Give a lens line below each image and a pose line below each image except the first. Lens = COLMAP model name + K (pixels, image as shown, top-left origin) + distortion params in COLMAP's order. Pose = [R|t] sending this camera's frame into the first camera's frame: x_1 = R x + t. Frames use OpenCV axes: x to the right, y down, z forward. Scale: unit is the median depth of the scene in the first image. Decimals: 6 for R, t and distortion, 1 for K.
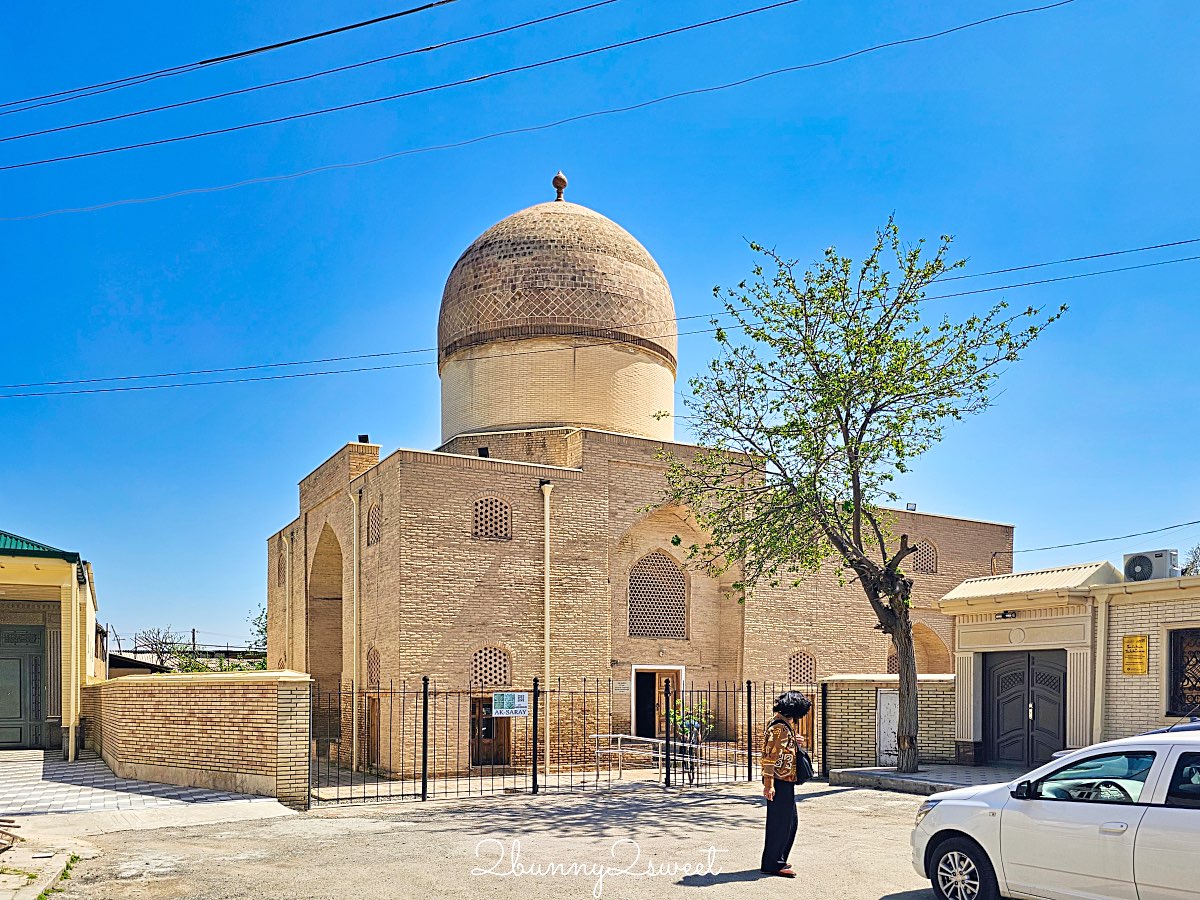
lens RADIAL K [[824.8, 0, 594.0], [0, 824.8, 522.3], [0, 0, 1]] dist [0.083194, -0.099033]
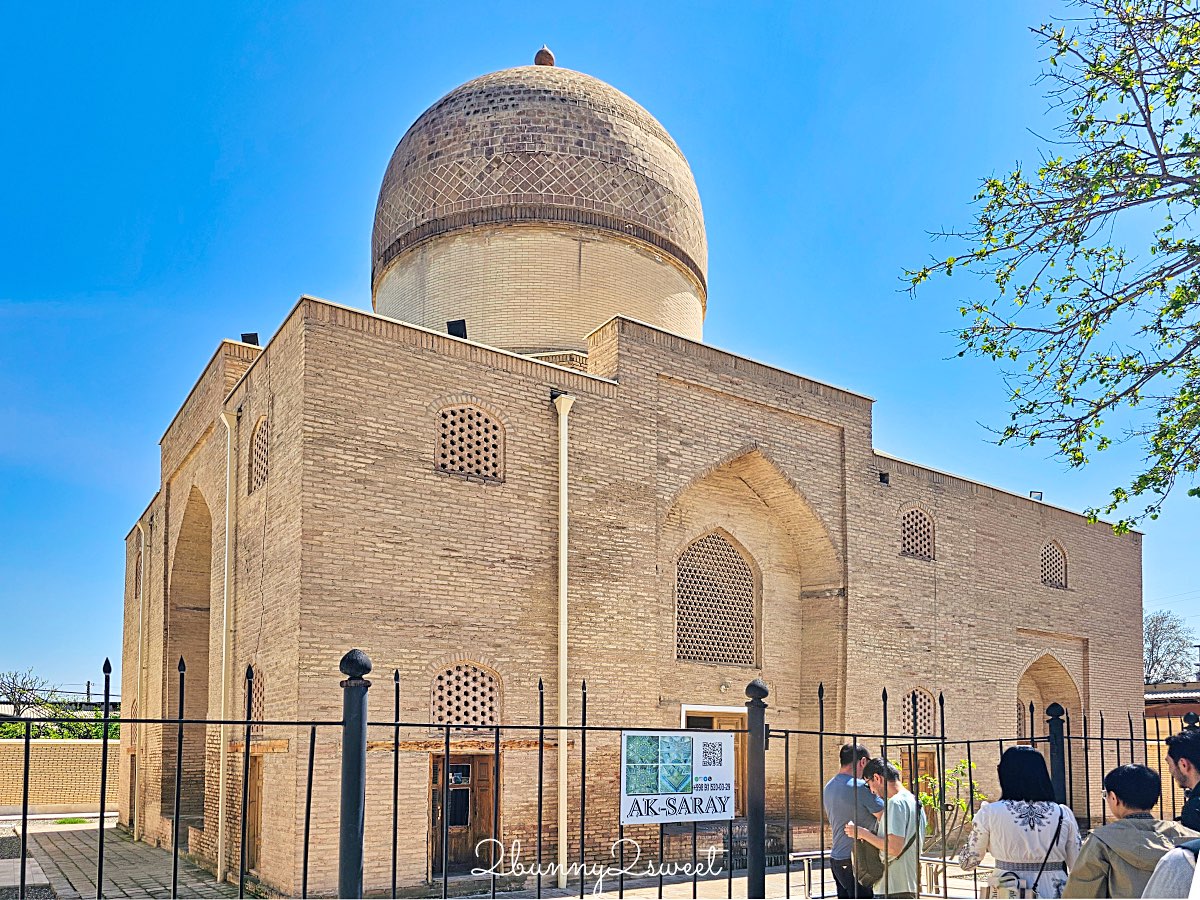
lens RADIAL K [[814.0, 0, 600.2], [0, 814.0, 600.1], [0, 0, 1]] dist [0.034318, -0.004108]
pose [[0.994872, 0.021107, 0.098913, -0.079862], [-0.022778, 0.999616, 0.015801, 0.084024], [-0.098542, -0.017973, 0.994971, 0.386601]]
